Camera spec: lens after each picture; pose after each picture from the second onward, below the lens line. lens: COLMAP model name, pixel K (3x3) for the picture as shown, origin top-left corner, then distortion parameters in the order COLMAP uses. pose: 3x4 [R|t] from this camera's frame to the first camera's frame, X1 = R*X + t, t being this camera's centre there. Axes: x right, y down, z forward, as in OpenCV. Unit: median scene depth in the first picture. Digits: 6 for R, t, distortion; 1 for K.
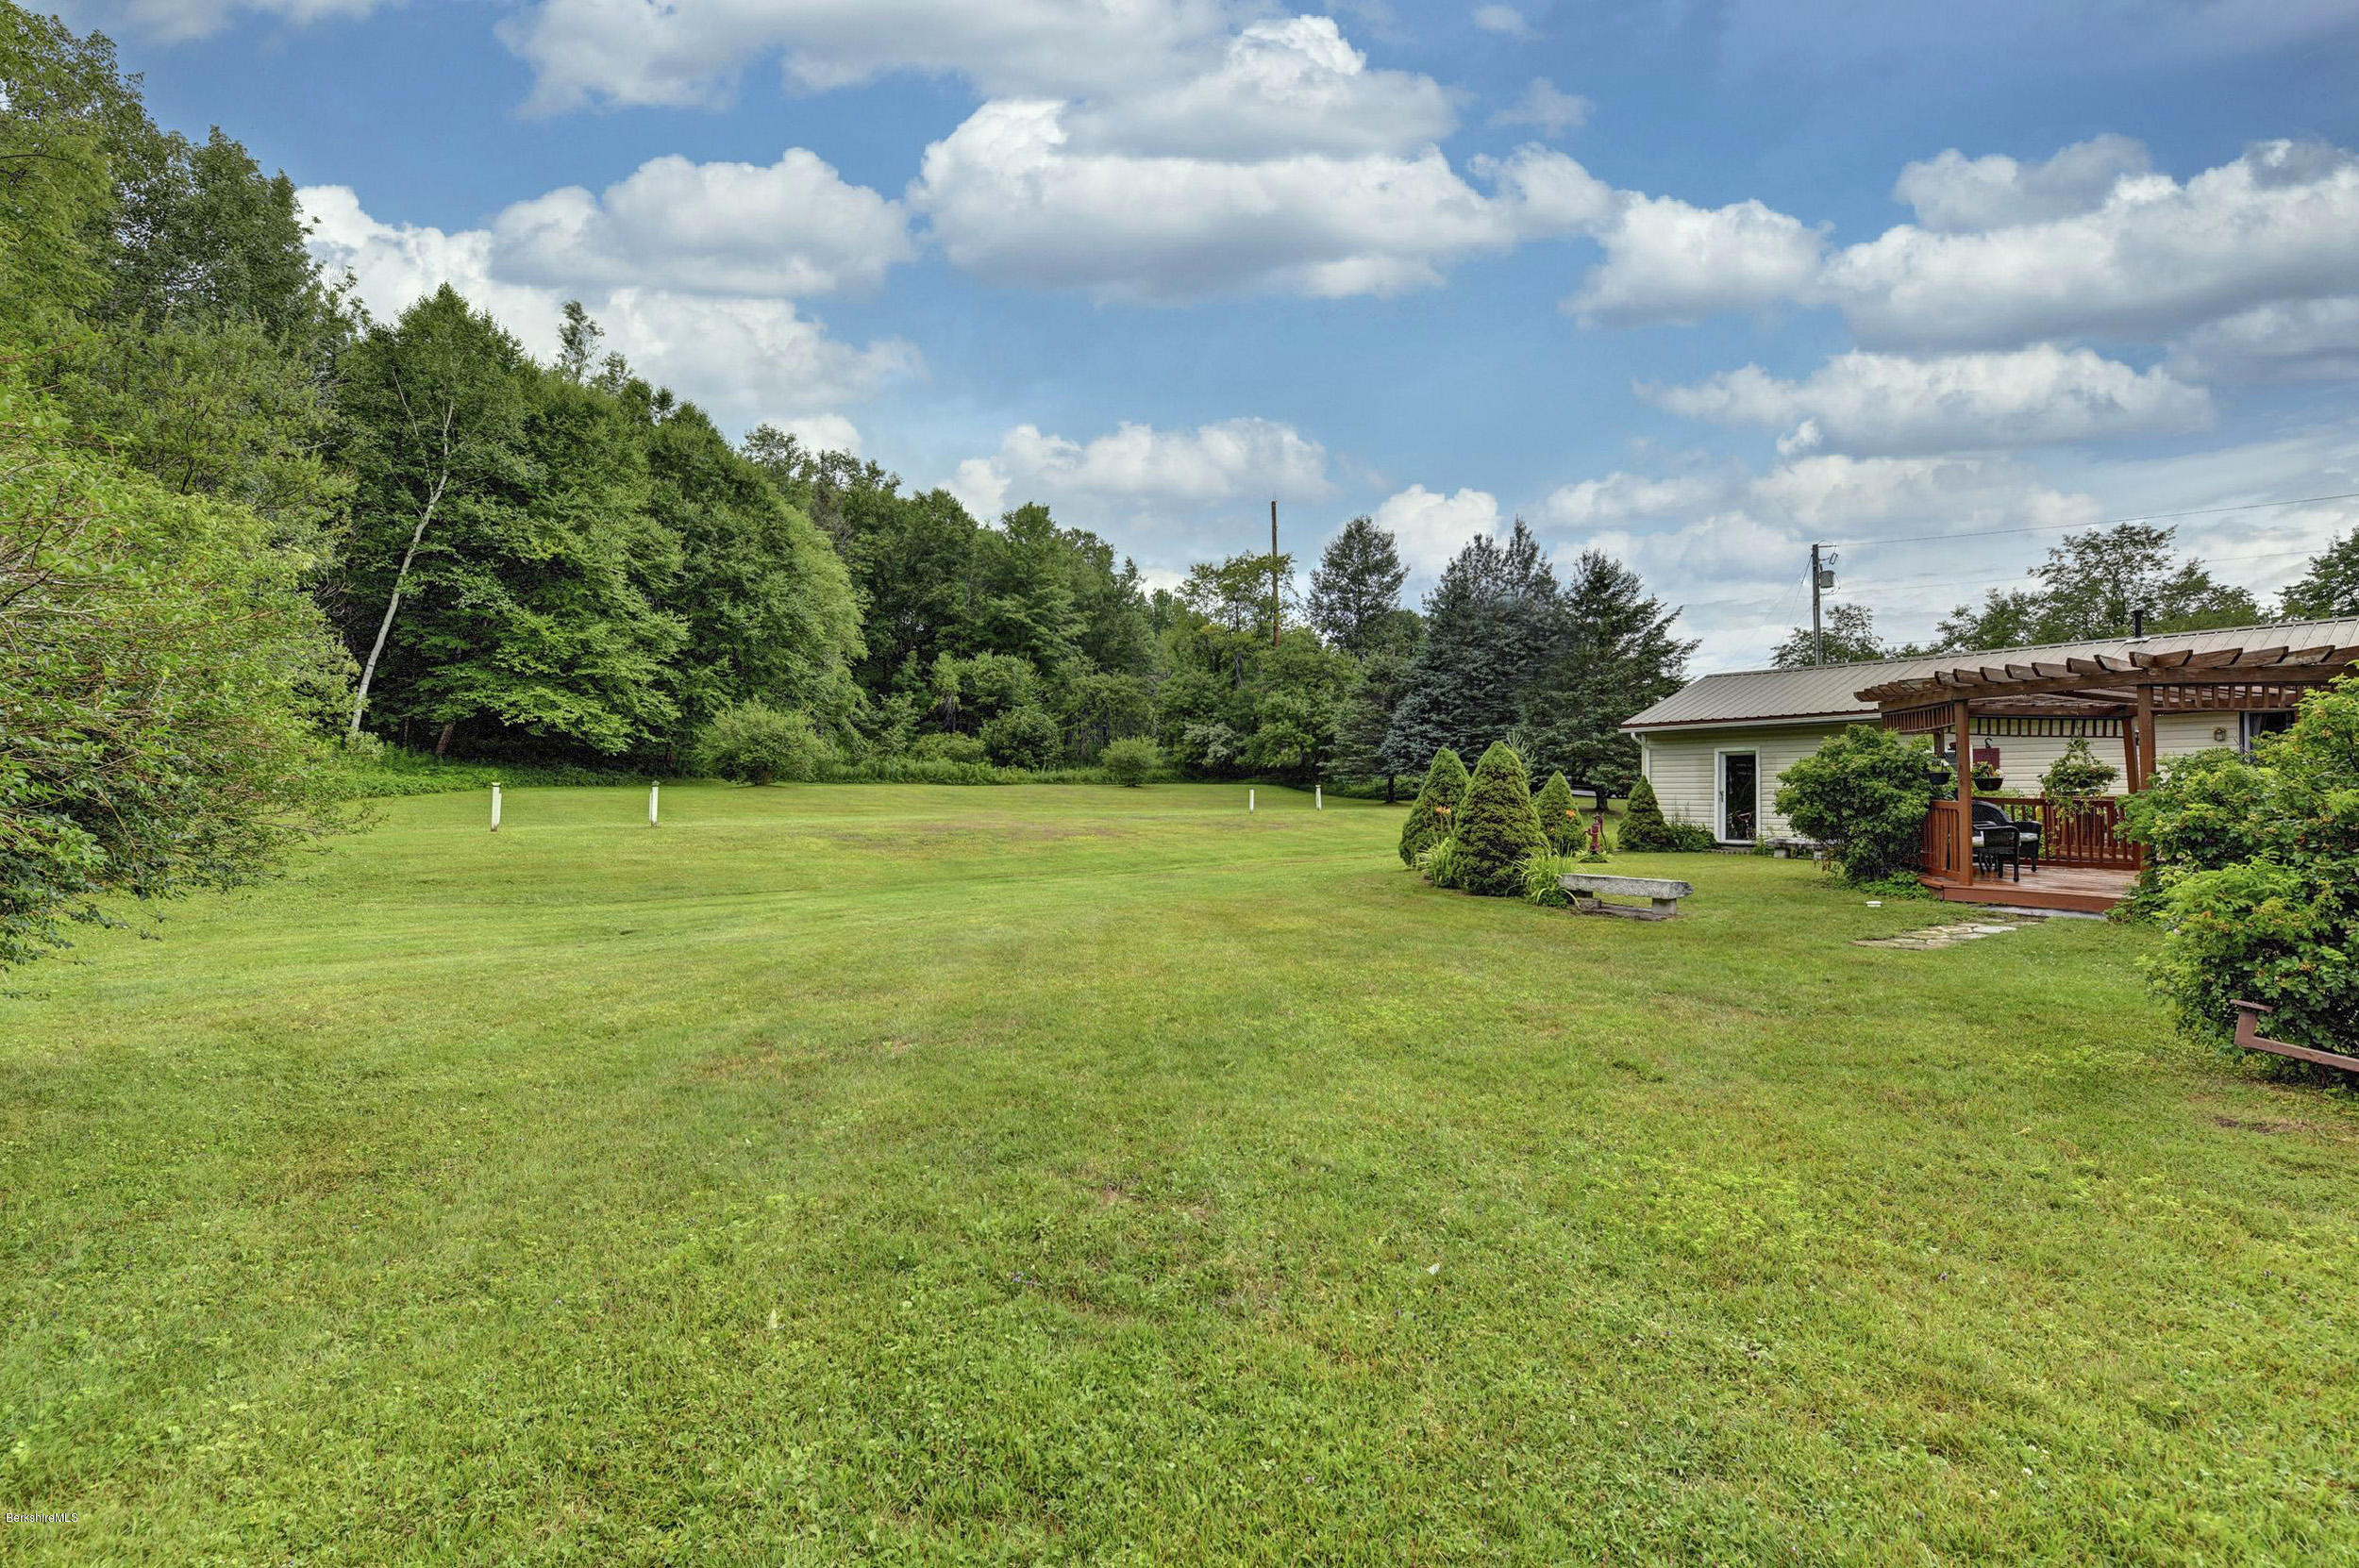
lens RADIAL K [[937.4, 0, 1187.6], [0, 937.4, 786.3], [0, 0, 1]] dist [0.000604, -0.000247]
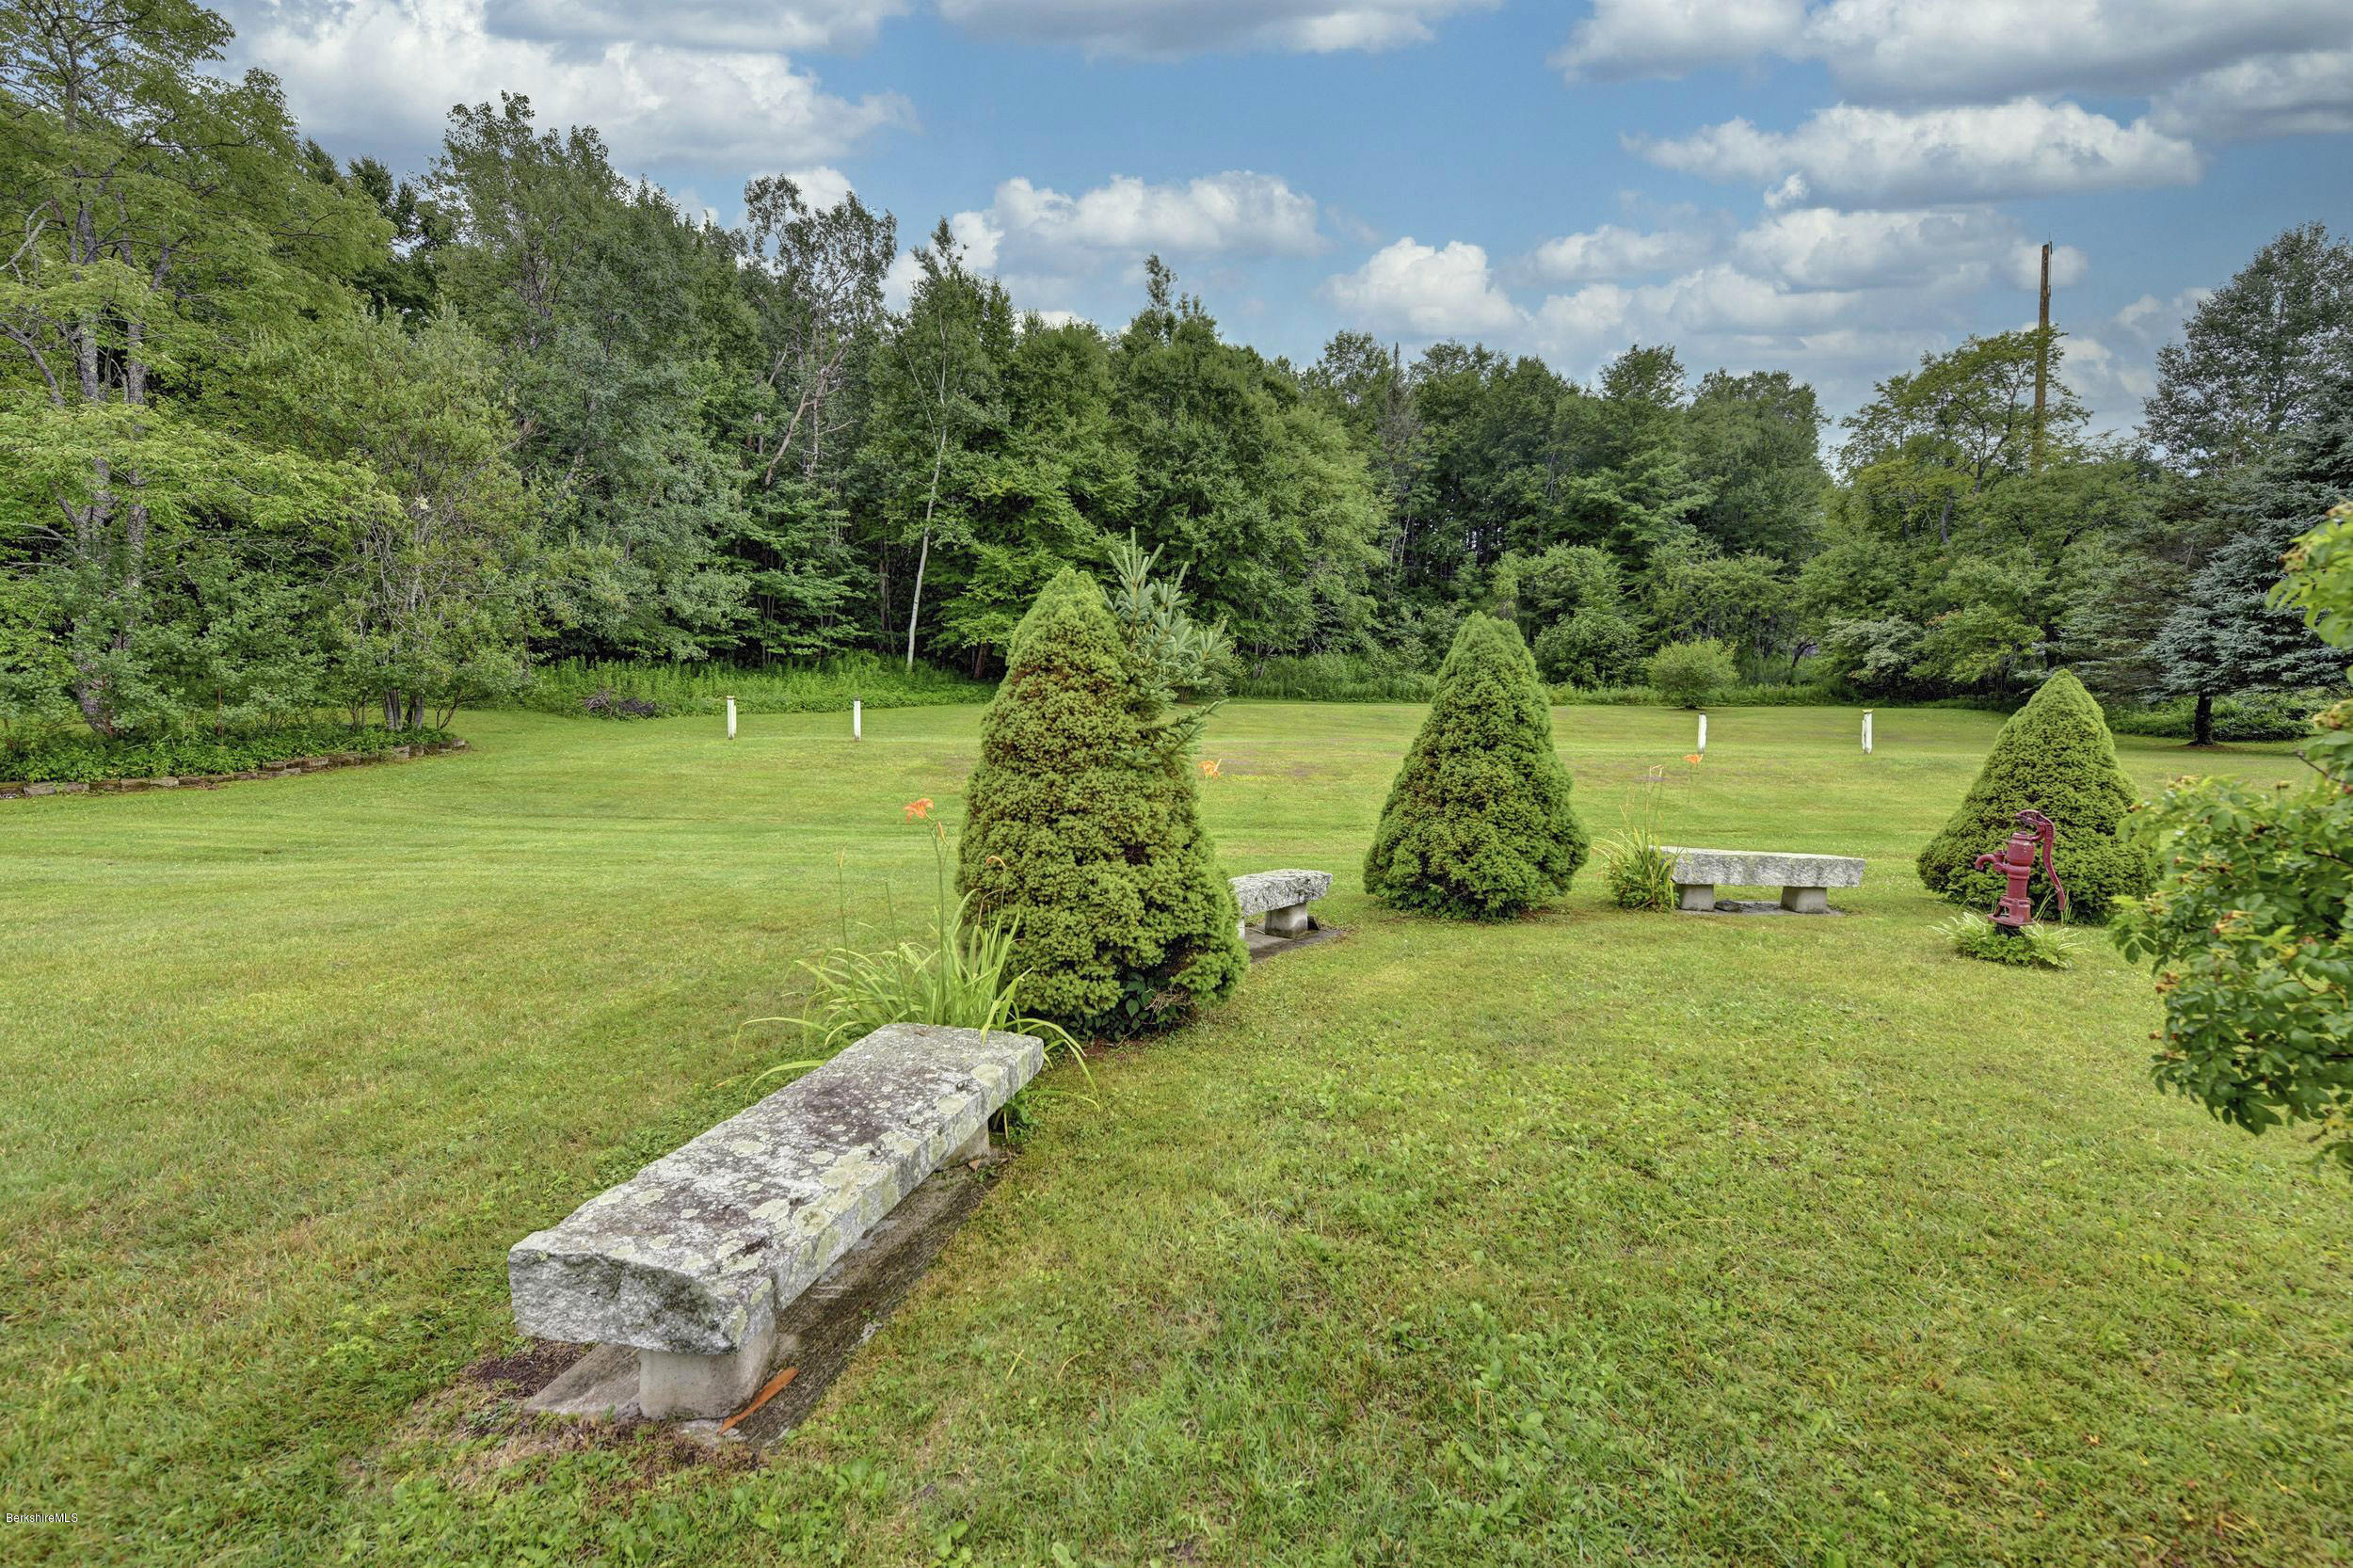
lens RADIAL K [[949.4, 0, 1179.2], [0, 949.4, 769.9], [0, 0, 1]] dist [0.000311, -0.000566]
pose [[0.731381, 0.055493, -0.679707, 0.130412], [-0.011083, 0.997519, 0.069516, 0.000355], [0.681879, -0.043310, 0.730182, 0.164383]]
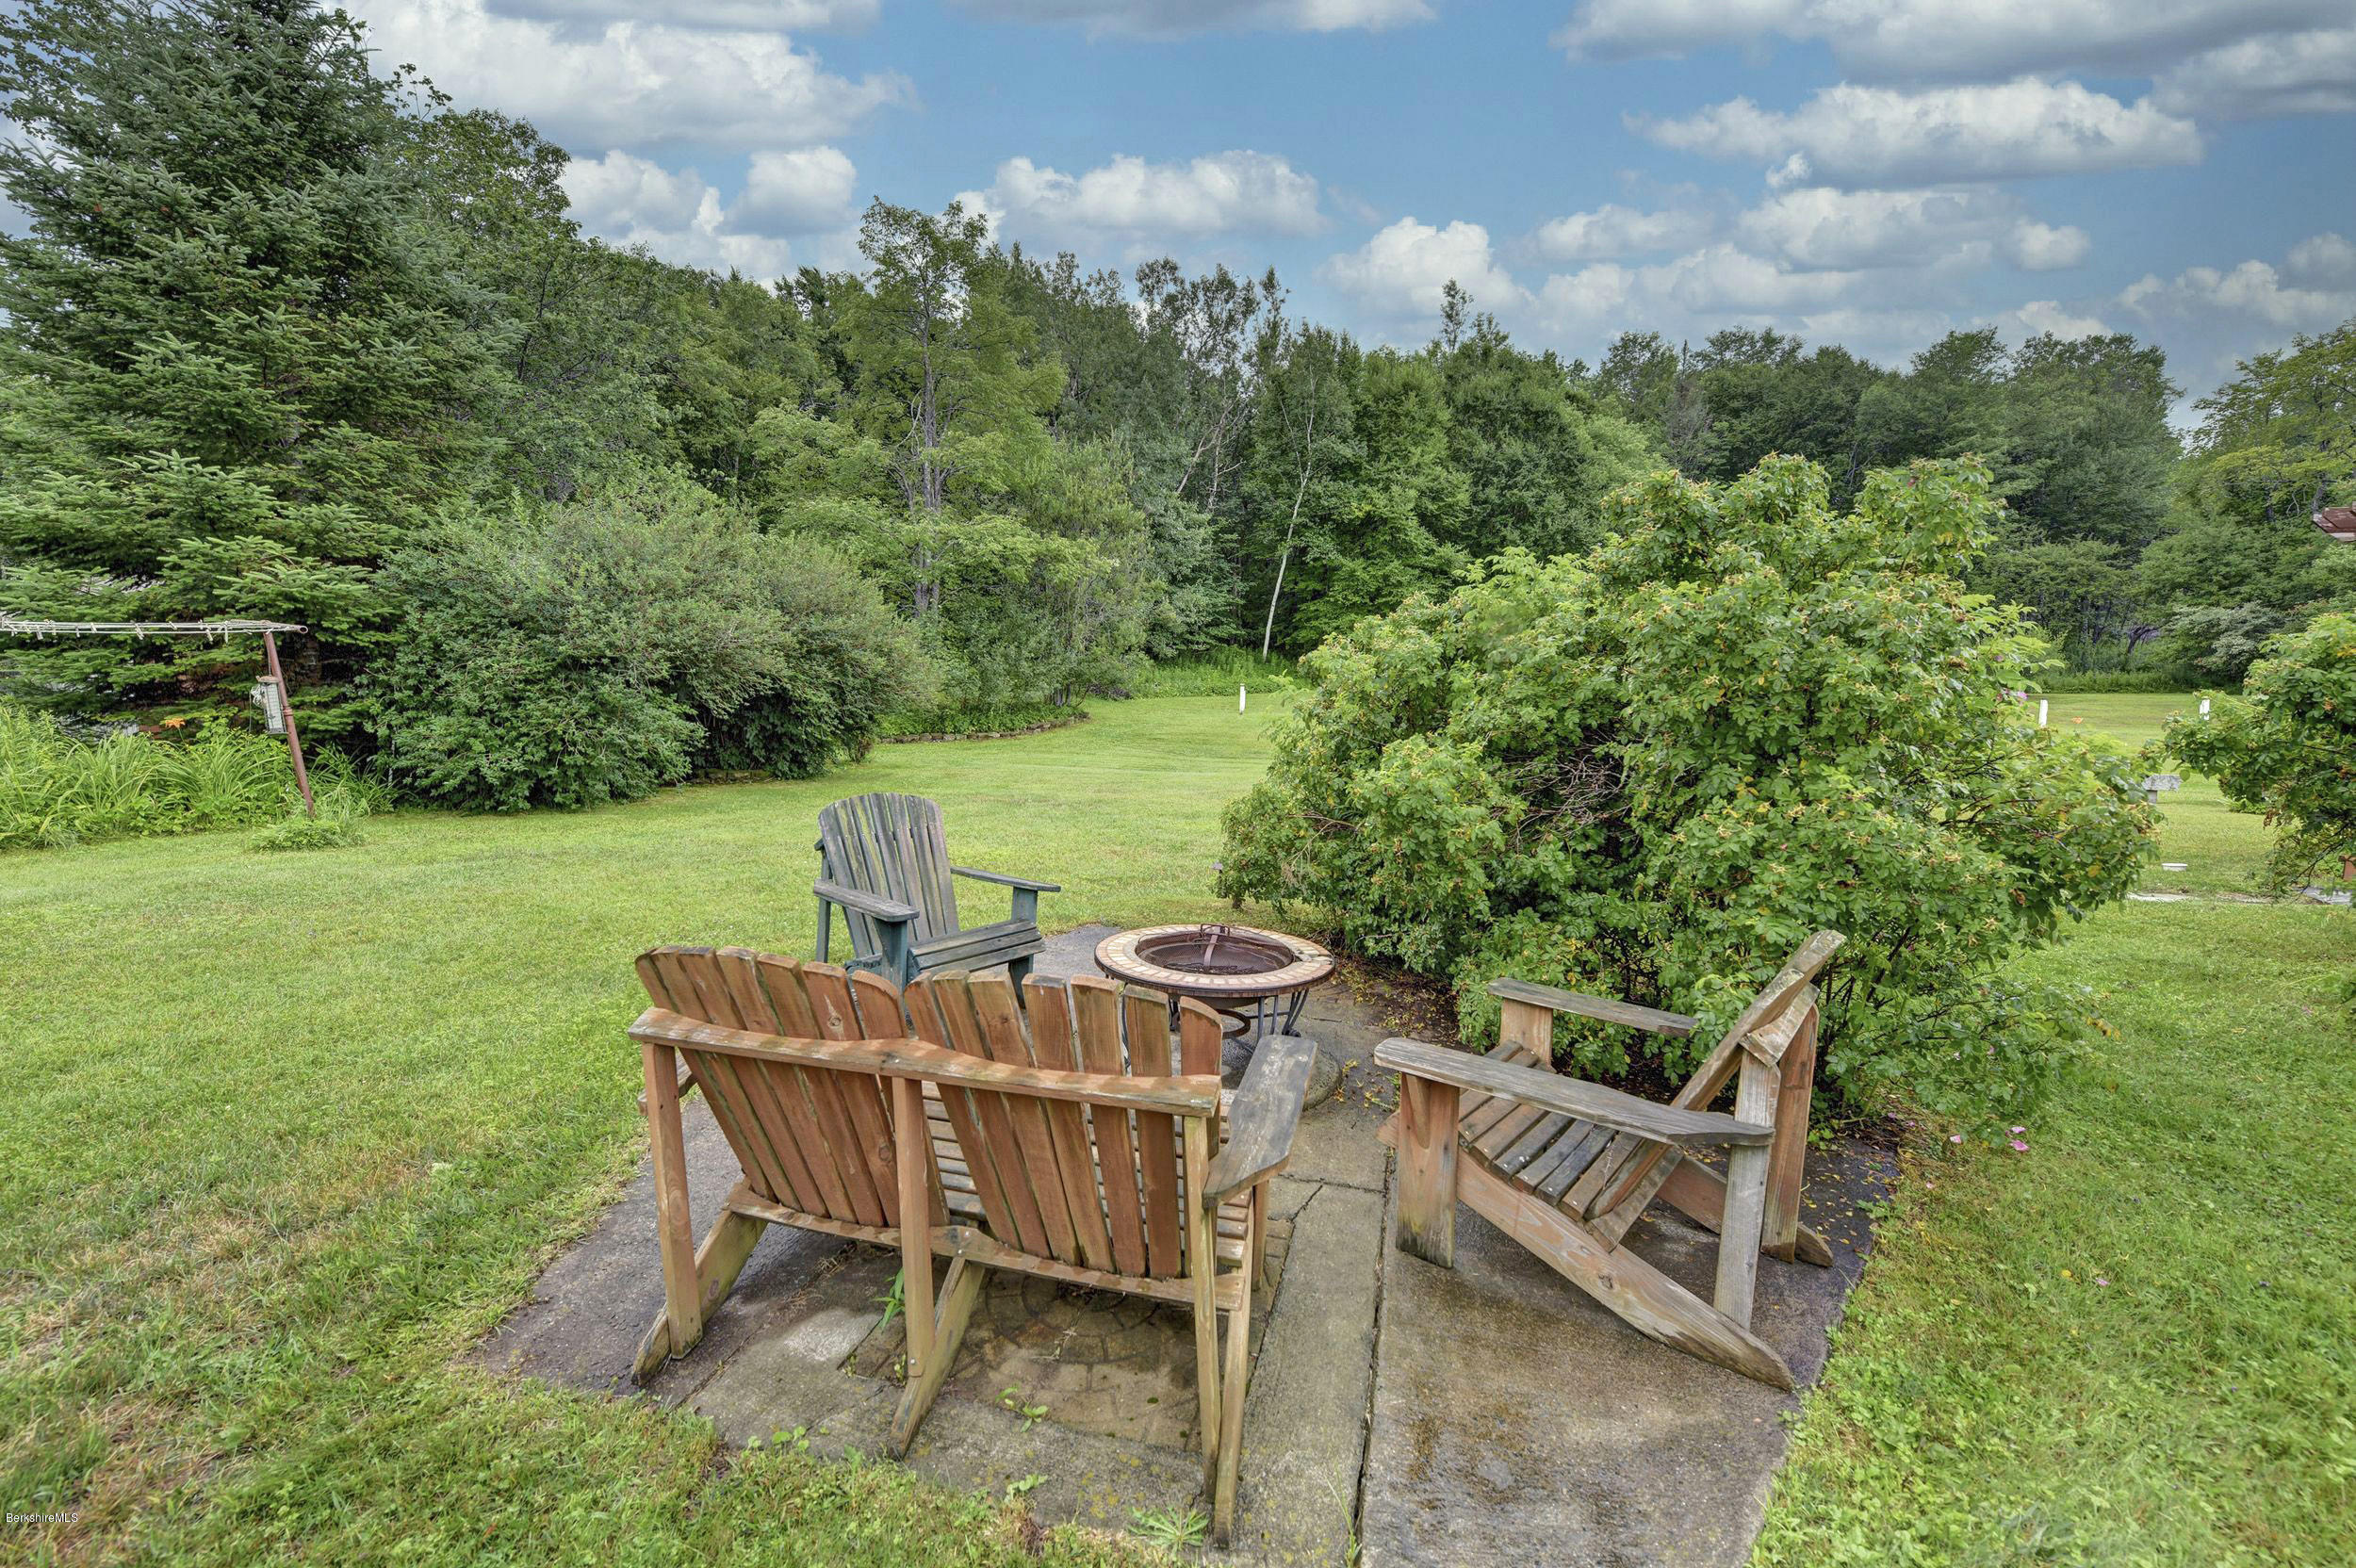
lens RADIAL K [[950.5, 0, 1180.7], [0, 950.5, 769.9], [0, 0, 1]] dist [0.000311, -0.000566]
pose [[0.575920, 0.079294, -0.813651, 0.157878], [-0.012236, 0.996009, 0.088405, 0.000310], [0.817415, -0.040958, 0.574592, -0.002276]]
